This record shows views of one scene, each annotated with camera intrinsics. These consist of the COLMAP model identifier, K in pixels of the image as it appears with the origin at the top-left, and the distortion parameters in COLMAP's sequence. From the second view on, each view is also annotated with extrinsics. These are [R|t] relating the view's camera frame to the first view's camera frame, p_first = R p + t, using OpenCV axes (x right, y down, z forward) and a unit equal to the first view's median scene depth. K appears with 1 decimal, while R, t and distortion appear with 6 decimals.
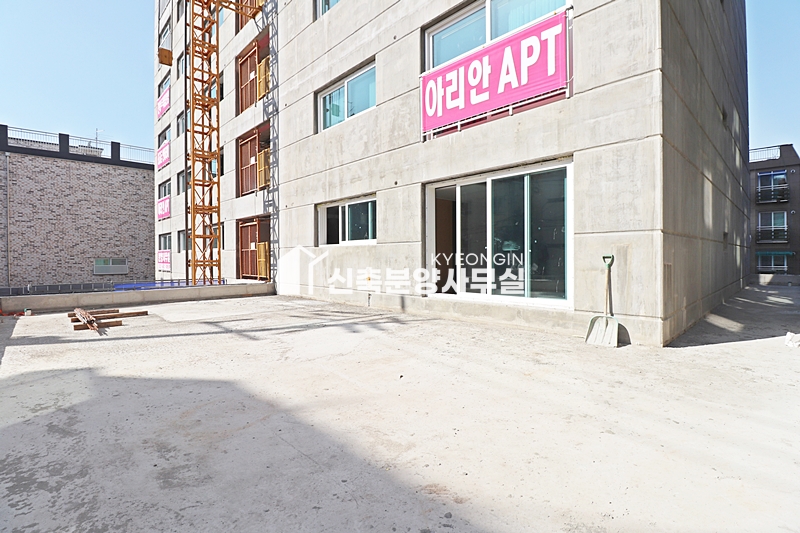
lens RADIAL K [[370.0, 0, 396.4], [0, 370.0, 258.5], [0, 0, 1]] dist [-0.012077, -0.001940]
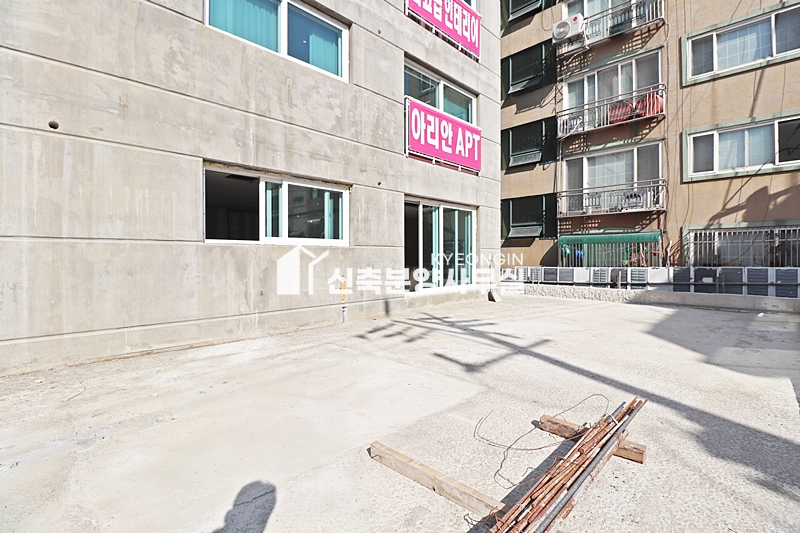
lens RADIAL K [[370.0, 0, 395.1], [0, 370.0, 267.6], [0, 0, 1]] dist [-0.012077, -0.001940]
pose [[-0.005318, -0.009310, 0.999943, -1.049082], [0.017830, 0.999797, 0.009404, 0.005202], [-0.999827, 0.017879, -0.005151, 1.057040]]
